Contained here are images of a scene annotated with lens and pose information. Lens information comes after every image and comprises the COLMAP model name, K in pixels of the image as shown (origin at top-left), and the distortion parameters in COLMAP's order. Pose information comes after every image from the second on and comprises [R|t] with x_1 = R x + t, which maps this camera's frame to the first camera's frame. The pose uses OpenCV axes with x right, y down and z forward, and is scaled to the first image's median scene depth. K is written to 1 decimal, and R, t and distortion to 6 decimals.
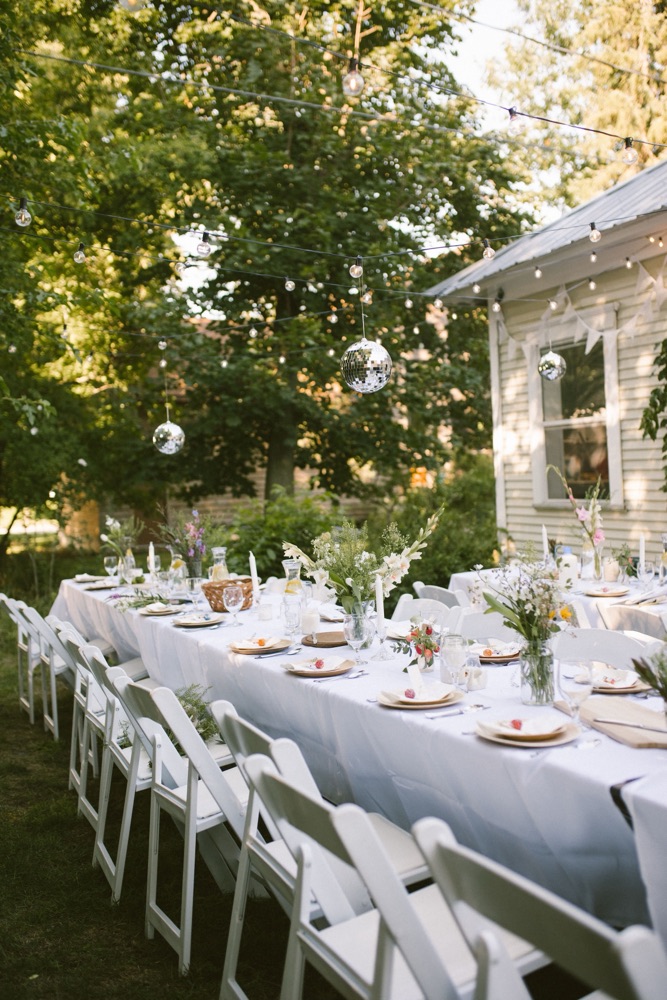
lens RADIAL K [[933.9, 0, 333.5], [0, 933.9, 500.0], [0, 0, 1]] dist [-0.012120, -0.001231]
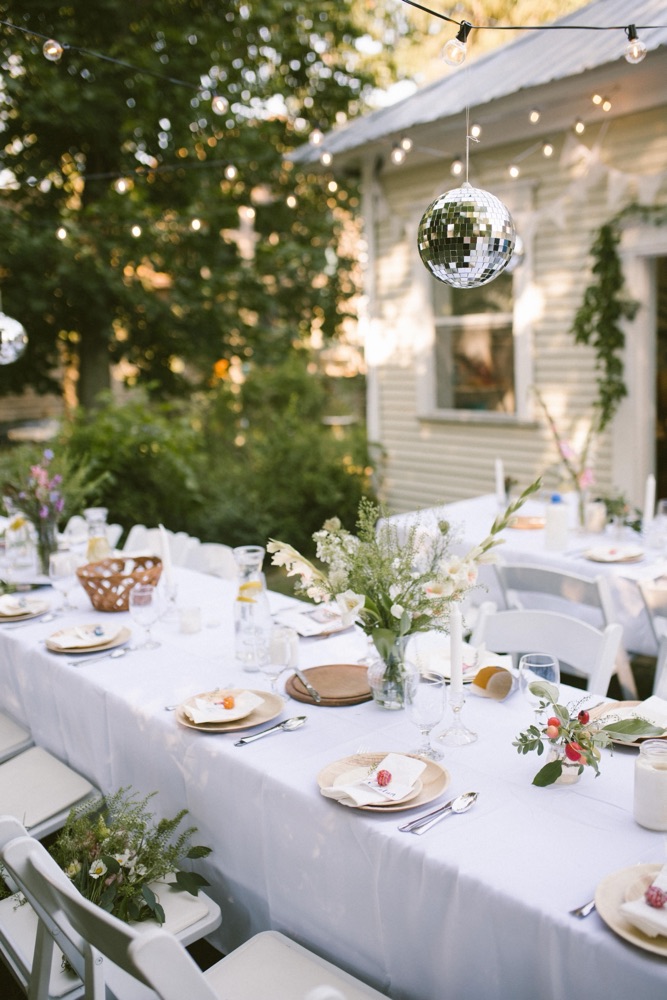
lens RADIAL K [[933.9, 0, 333.5], [0, 933.9, 500.0], [0, 0, 1]] dist [-0.012120, -0.001231]
pose [[0.973924, -0.024506, 0.225545, -0.068620], [-0.002230, 0.993067, 0.117526, -0.022749], [-0.226862, -0.114965, 0.967118, 0.200037]]
